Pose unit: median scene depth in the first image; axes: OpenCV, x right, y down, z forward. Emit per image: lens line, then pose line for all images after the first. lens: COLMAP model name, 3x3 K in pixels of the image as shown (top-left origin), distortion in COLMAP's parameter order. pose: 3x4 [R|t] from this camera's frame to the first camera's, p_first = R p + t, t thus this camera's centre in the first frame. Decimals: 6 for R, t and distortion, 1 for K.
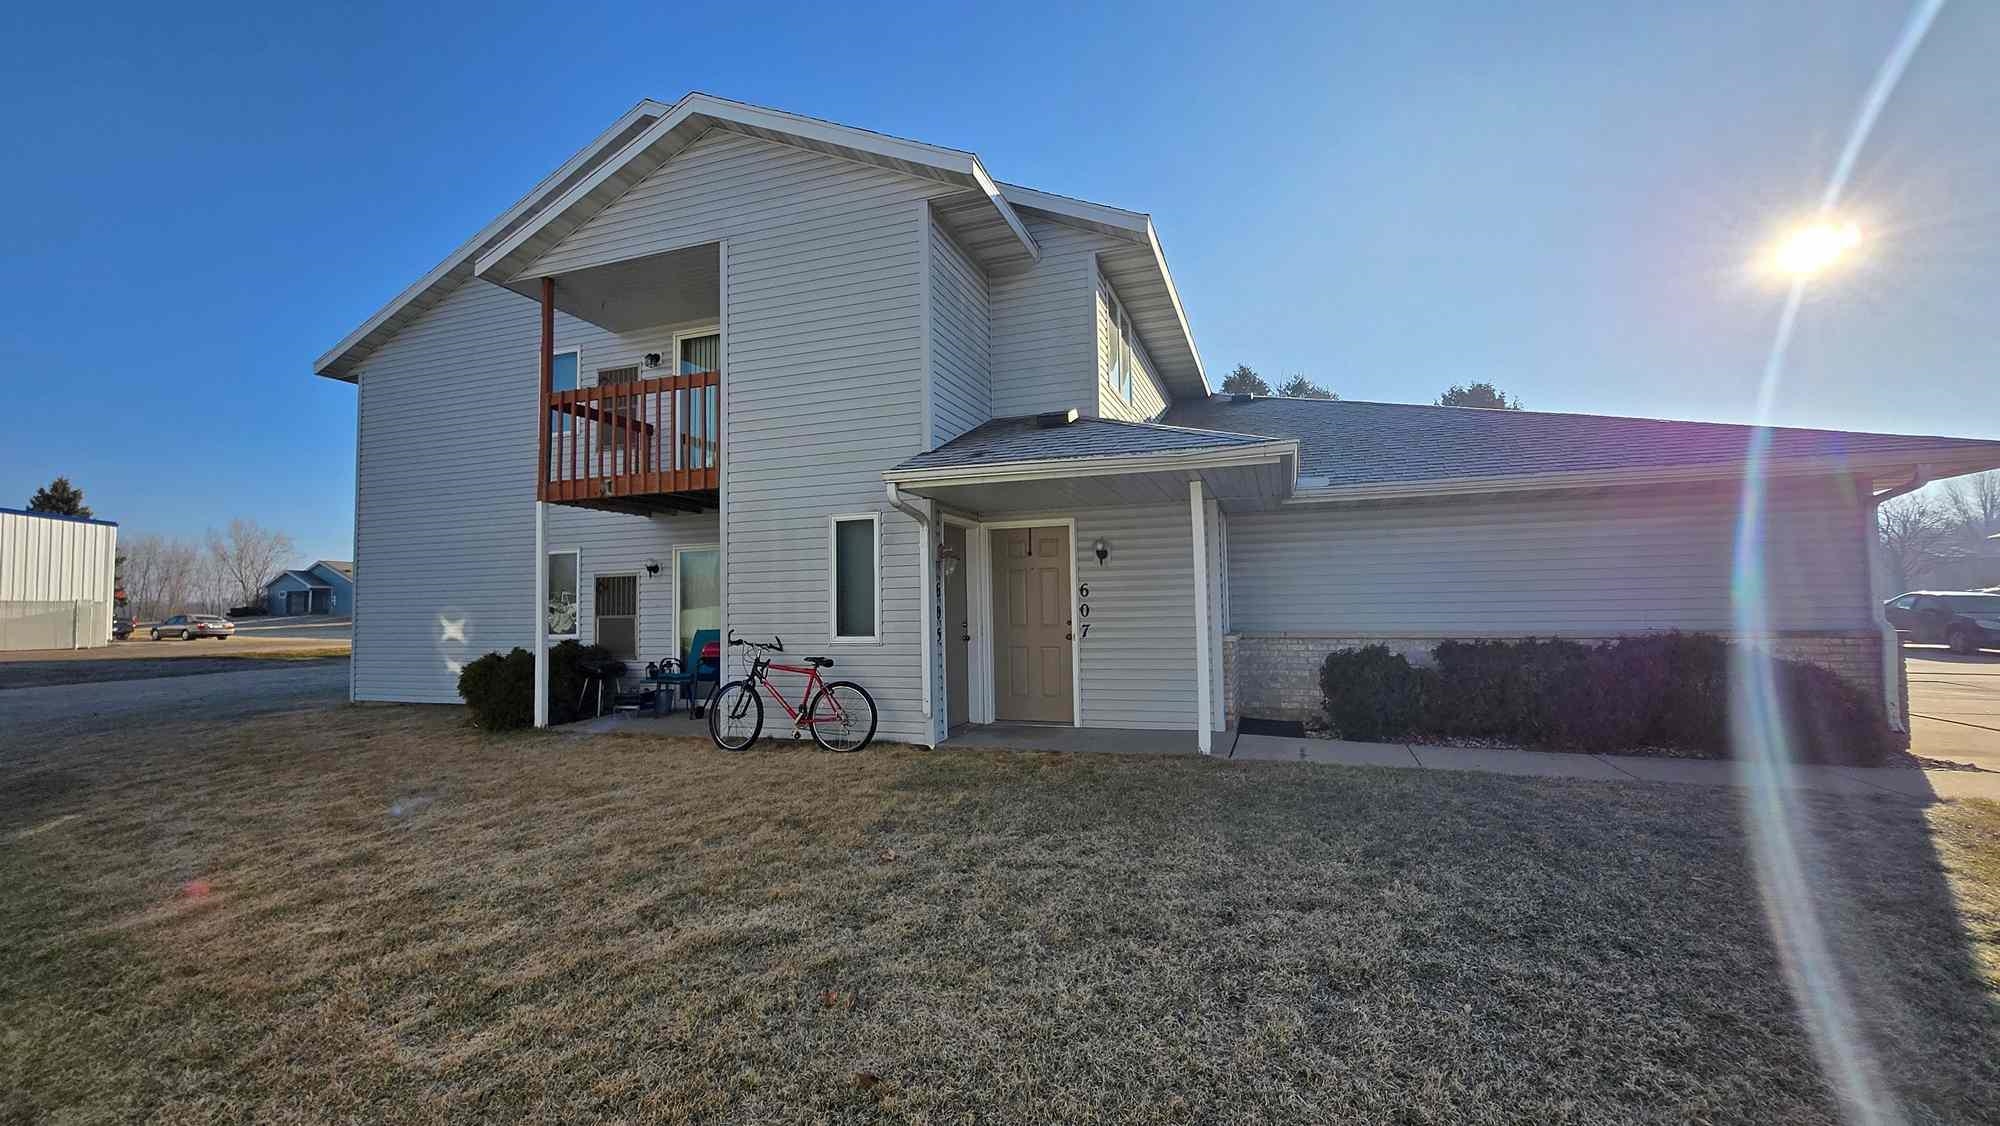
lens RADIAL K [[788.7, 0, 1002.3], [0, 788.7, 565.0], [0, 0, 1]] dist [-0.003446, 0.002466]
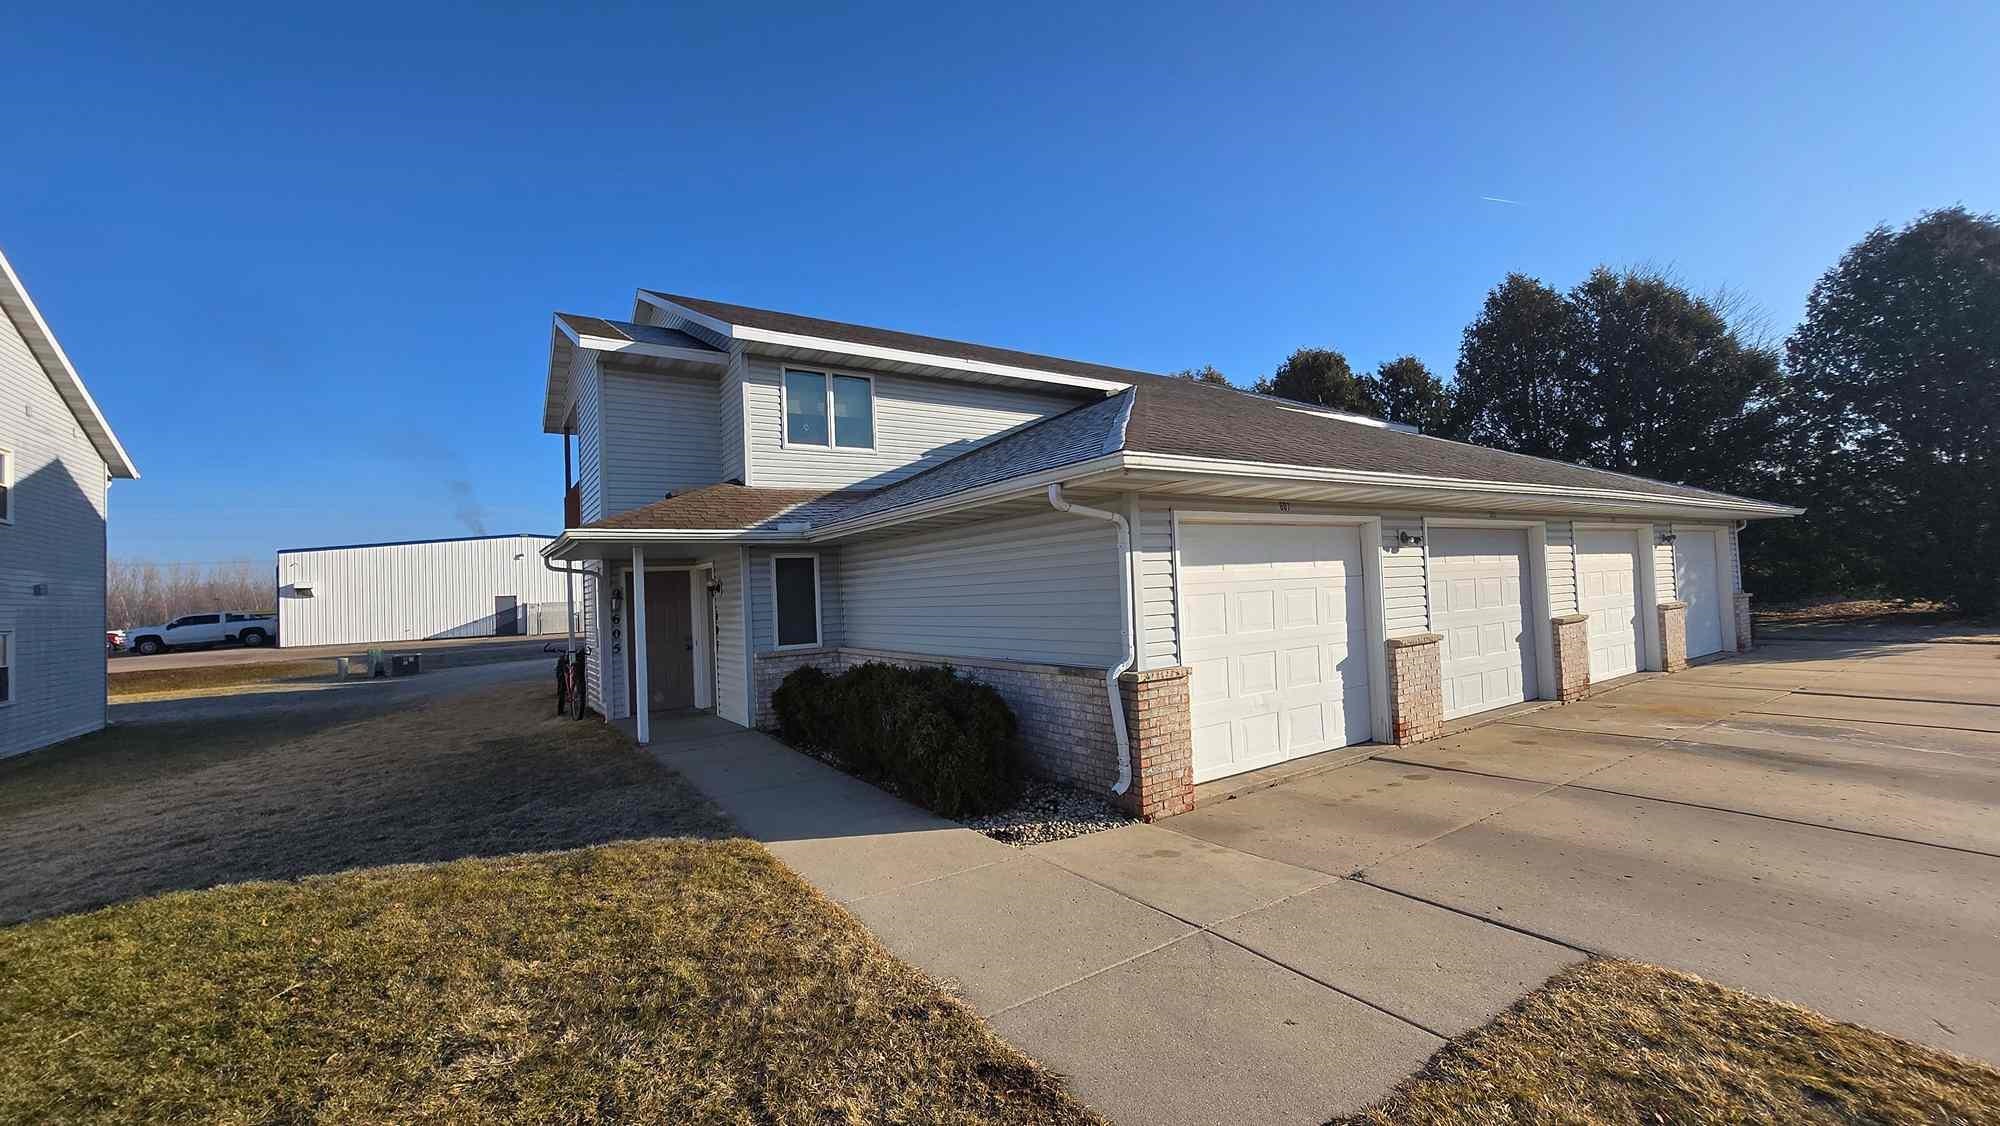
lens RADIAL K [[788.7, 0, 1018.7], [0, 788.7, 570.7], [0, 0, 1]] dist [-0.003446, 0.002466]
pose [[0.812265, -0.036963, -0.582117, 1.257336], [0.066744, 0.997325, 0.029804, -0.048303], [0.579458, -0.063061, 0.812559, 0.195735]]
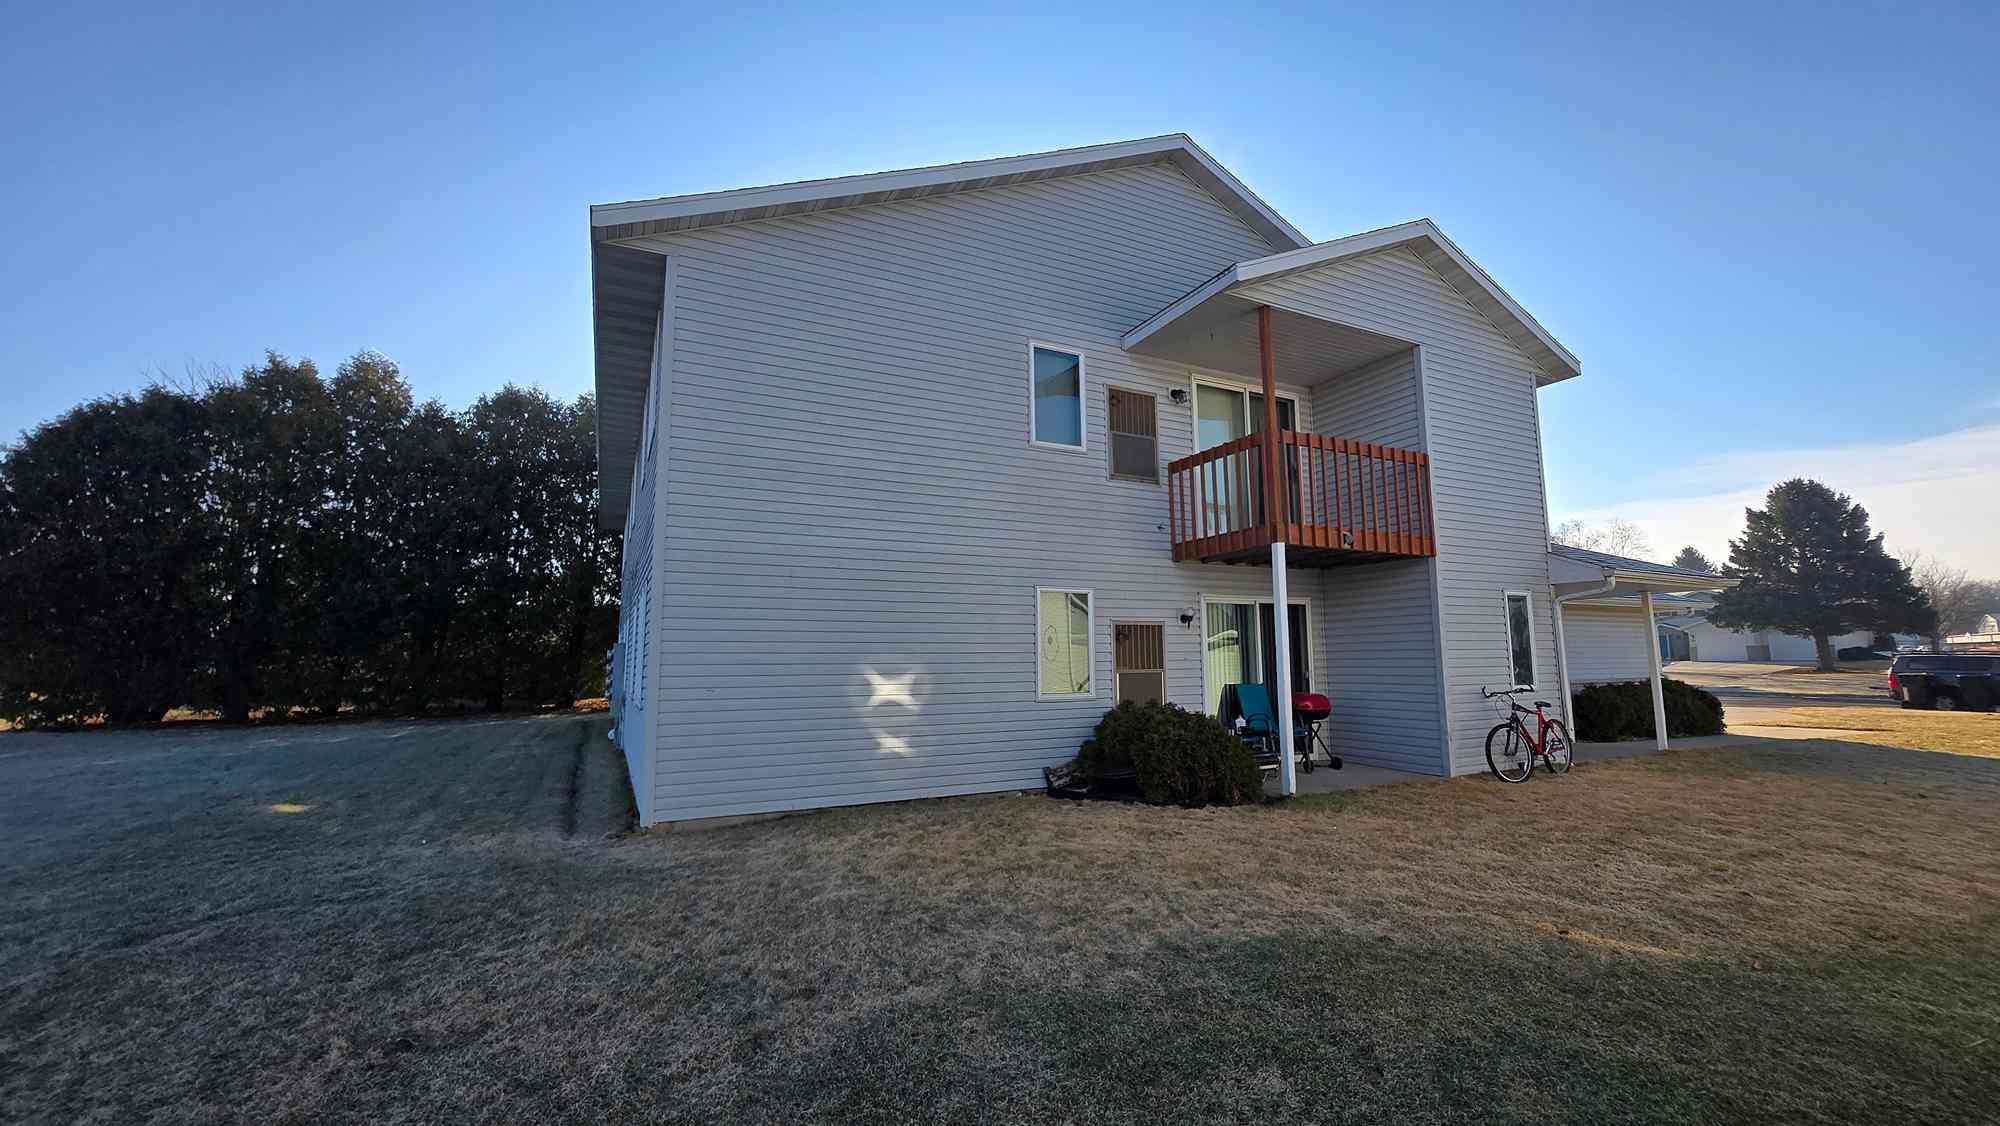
lens RADIAL K [[788.7, 0, 995.2], [0, 788.7, 570.8], [0, 0, 1]] dist [-0.003446, 0.002466]
pose [[0.699505, 0.096310, 0.708108, -1.551753], [-0.042916, 0.994750, -0.092901, 0.054890], [-0.713338, 0.034595, 0.699966, 0.628334]]
